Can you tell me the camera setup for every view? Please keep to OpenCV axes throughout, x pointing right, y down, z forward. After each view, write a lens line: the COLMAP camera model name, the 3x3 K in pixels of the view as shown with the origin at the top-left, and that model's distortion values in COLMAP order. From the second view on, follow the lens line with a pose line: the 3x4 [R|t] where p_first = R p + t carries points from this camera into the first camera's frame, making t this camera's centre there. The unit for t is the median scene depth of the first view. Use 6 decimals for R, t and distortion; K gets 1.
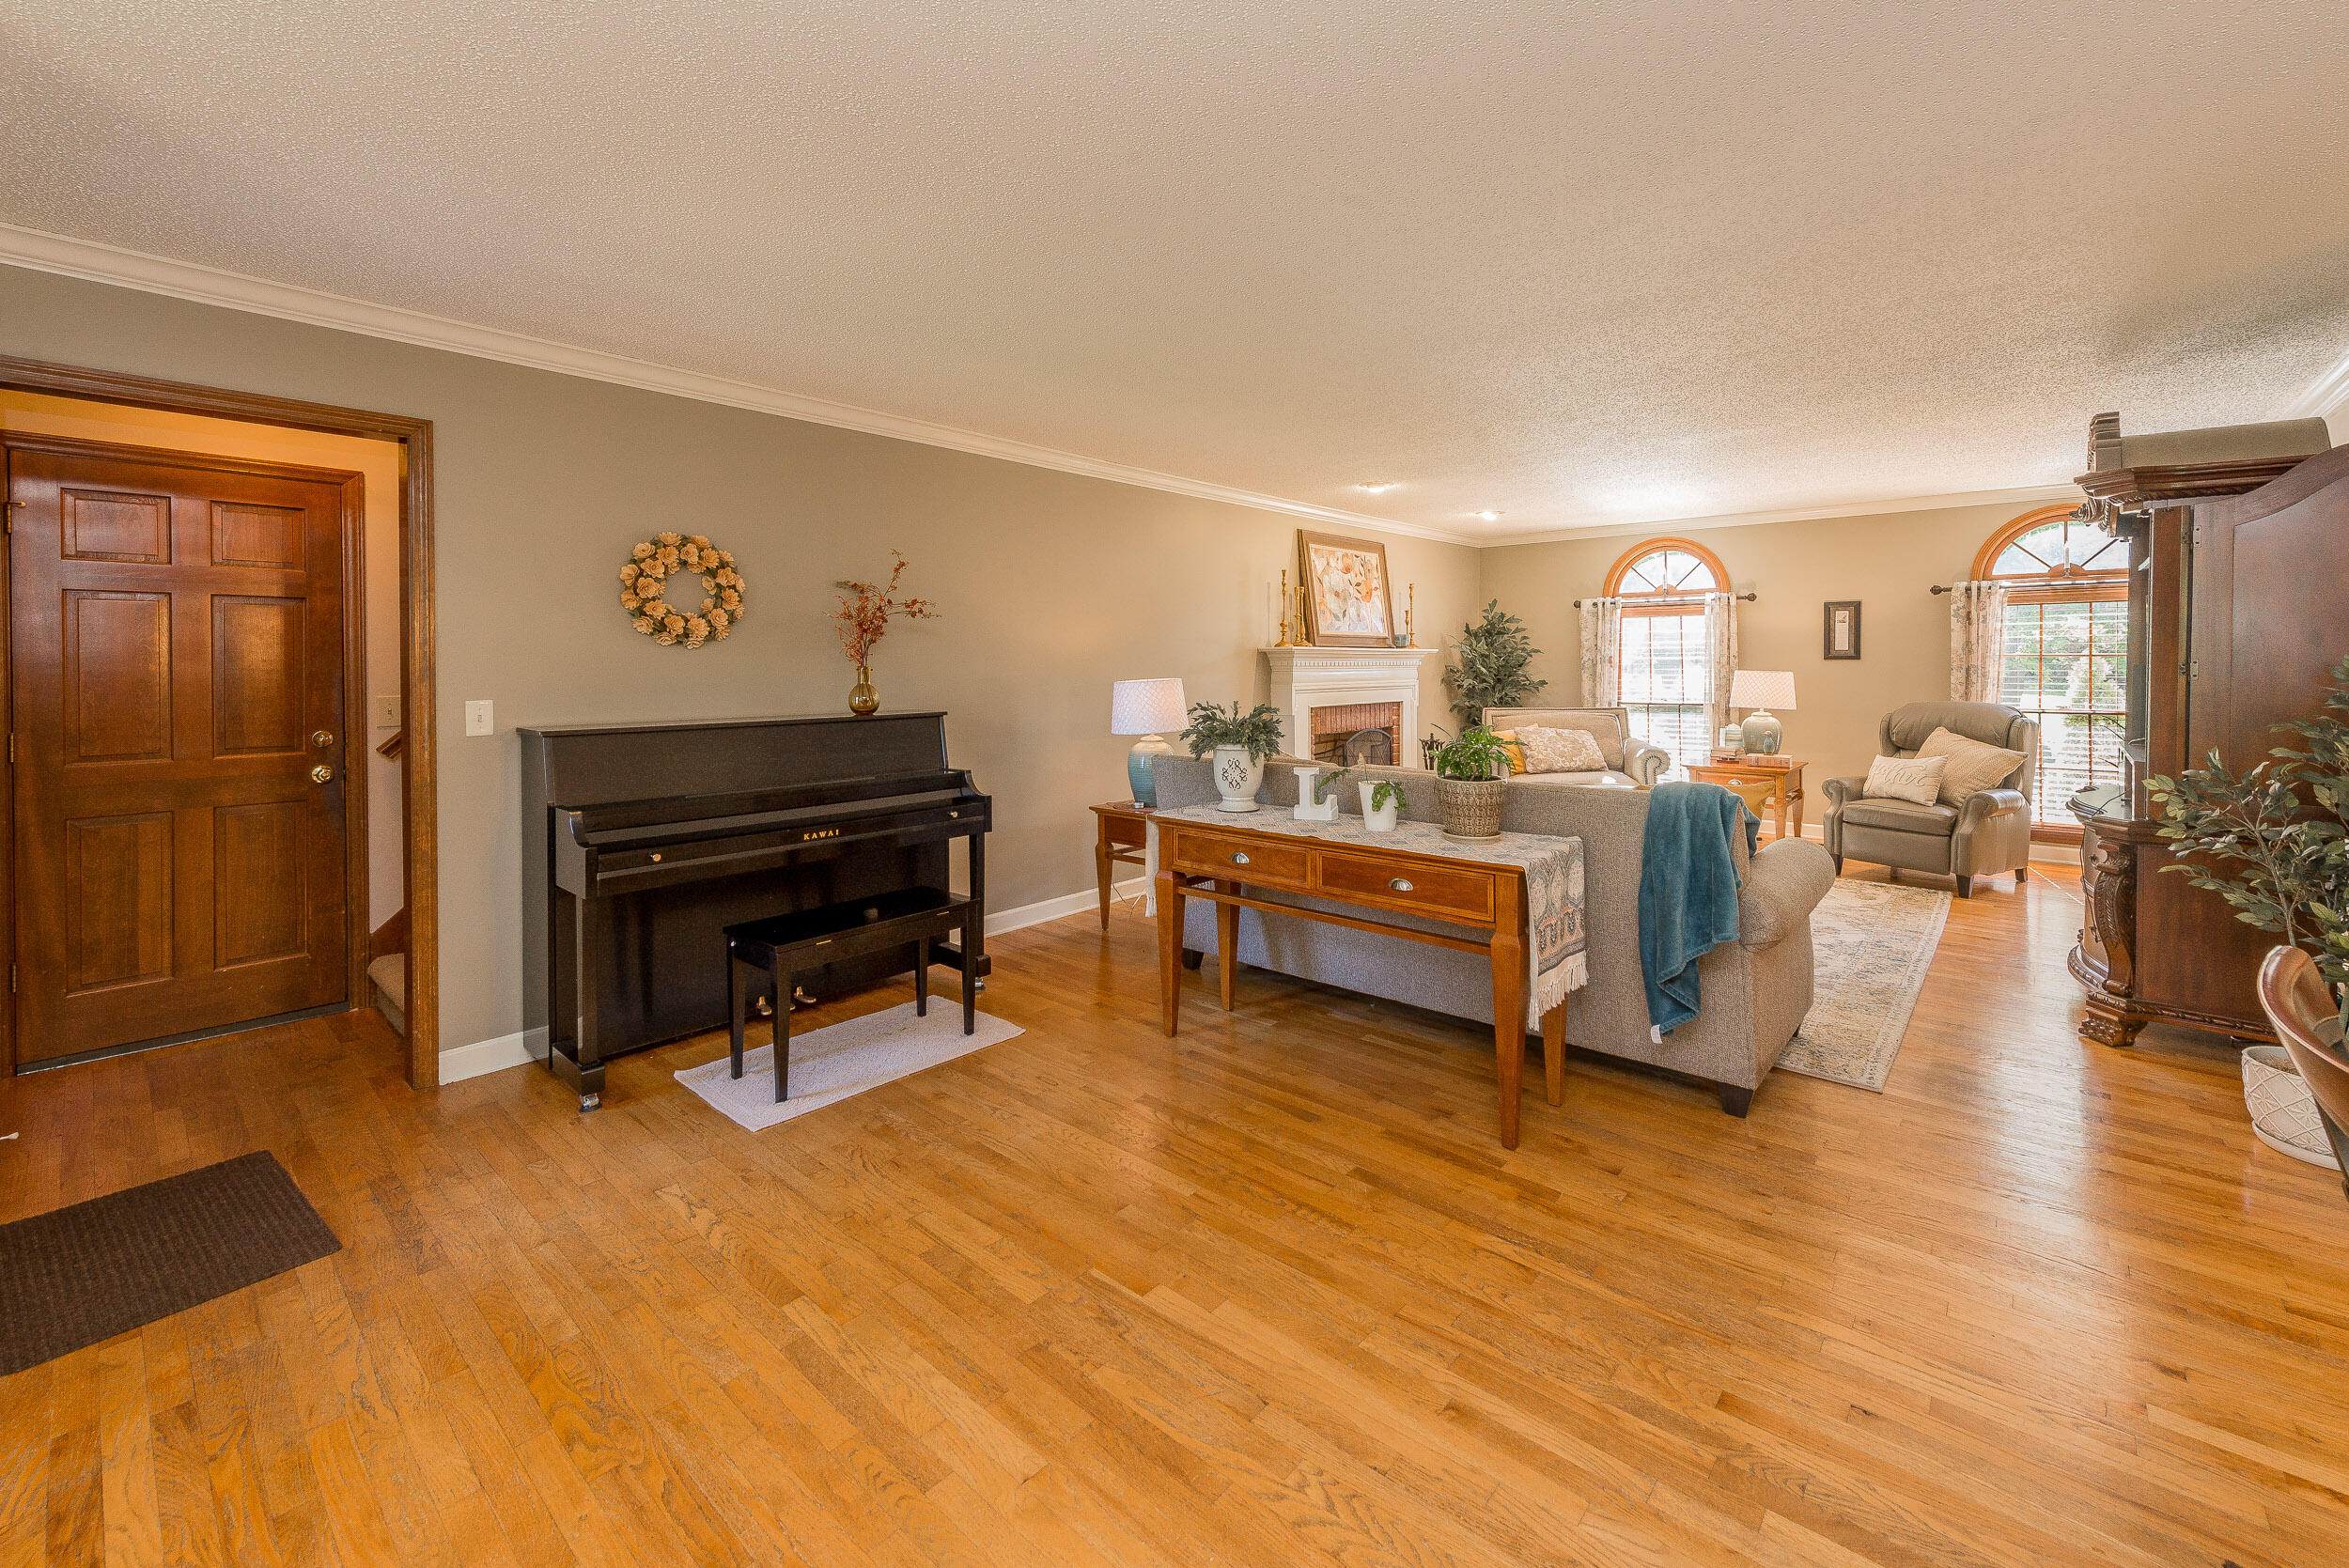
lens RADIAL K [[960.5, 0, 1176.3], [0, 960.5, 679.7], [0, 0, 1]] dist [-0.000038, -0.000139]
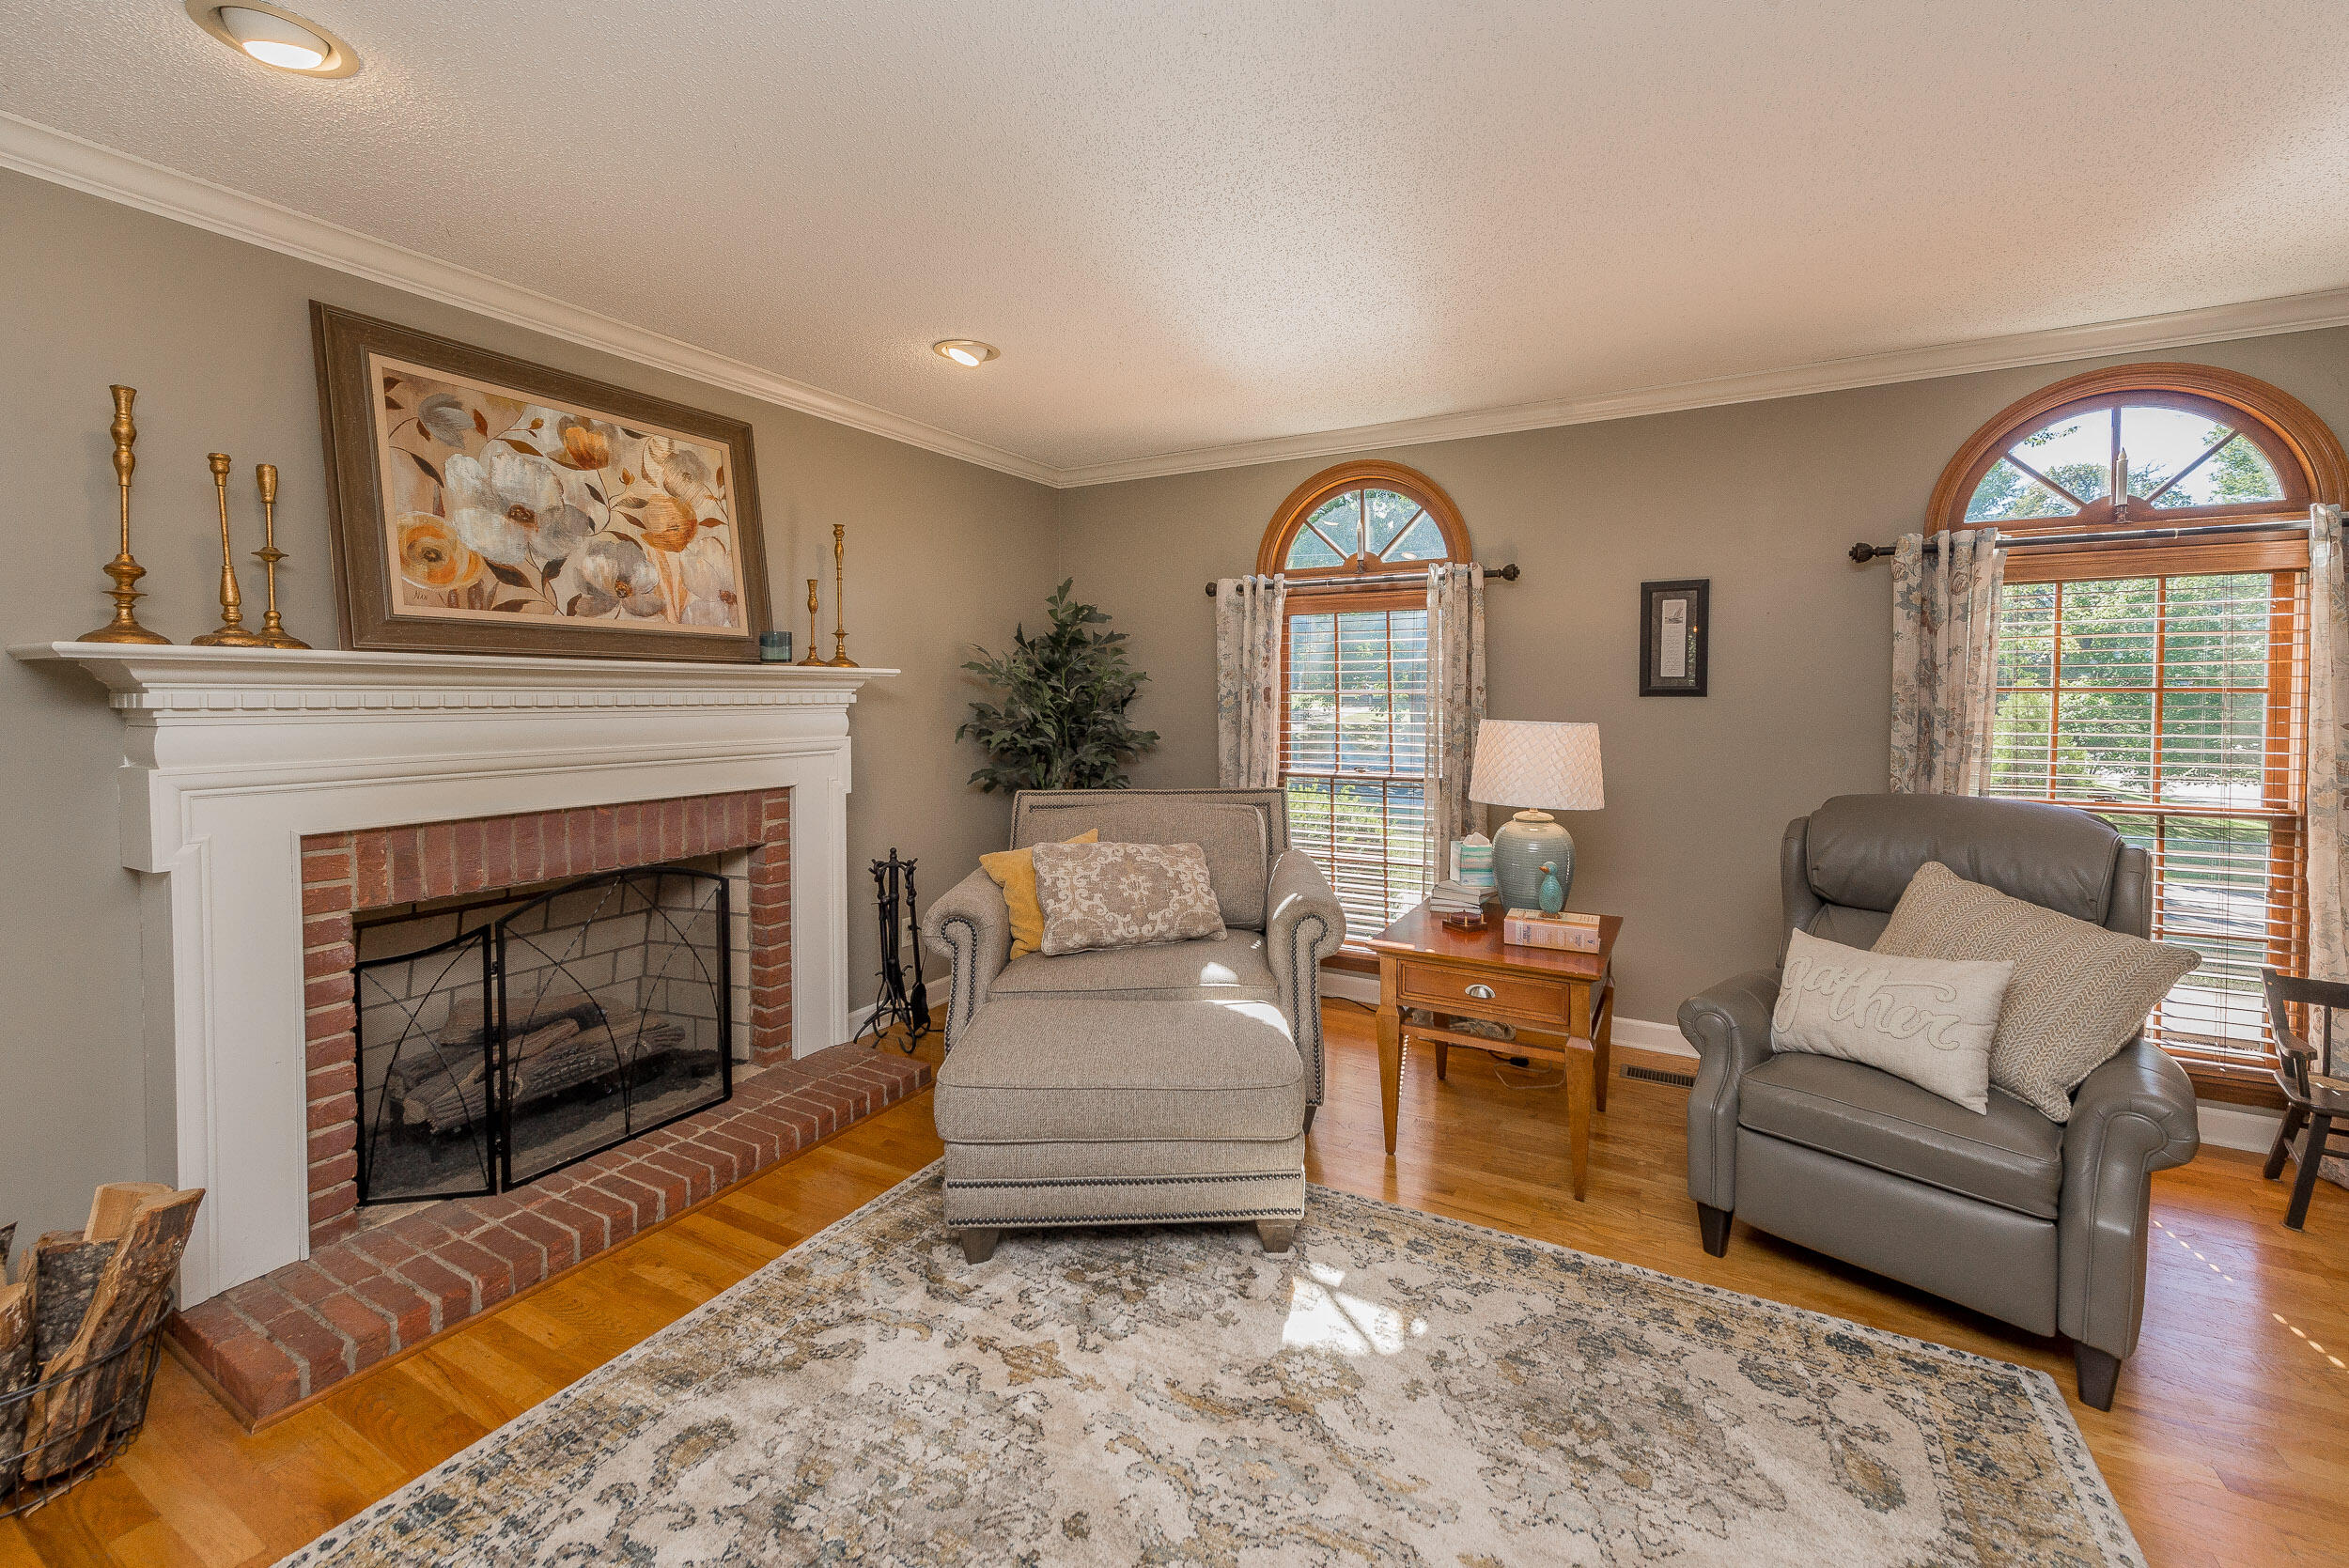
lens RADIAL K [[922.1, 0, 1180.4], [0, 922.1, 716.0], [0, 0, 1]] dist [0.001170, -0.000016]
pose [[0.977209, 0.000575, 0.212278, 0.334358], [-0.001824, 0.999982, 0.005684, -0.012662], [-0.212271, -0.005942, 0.977193, 0.576193]]
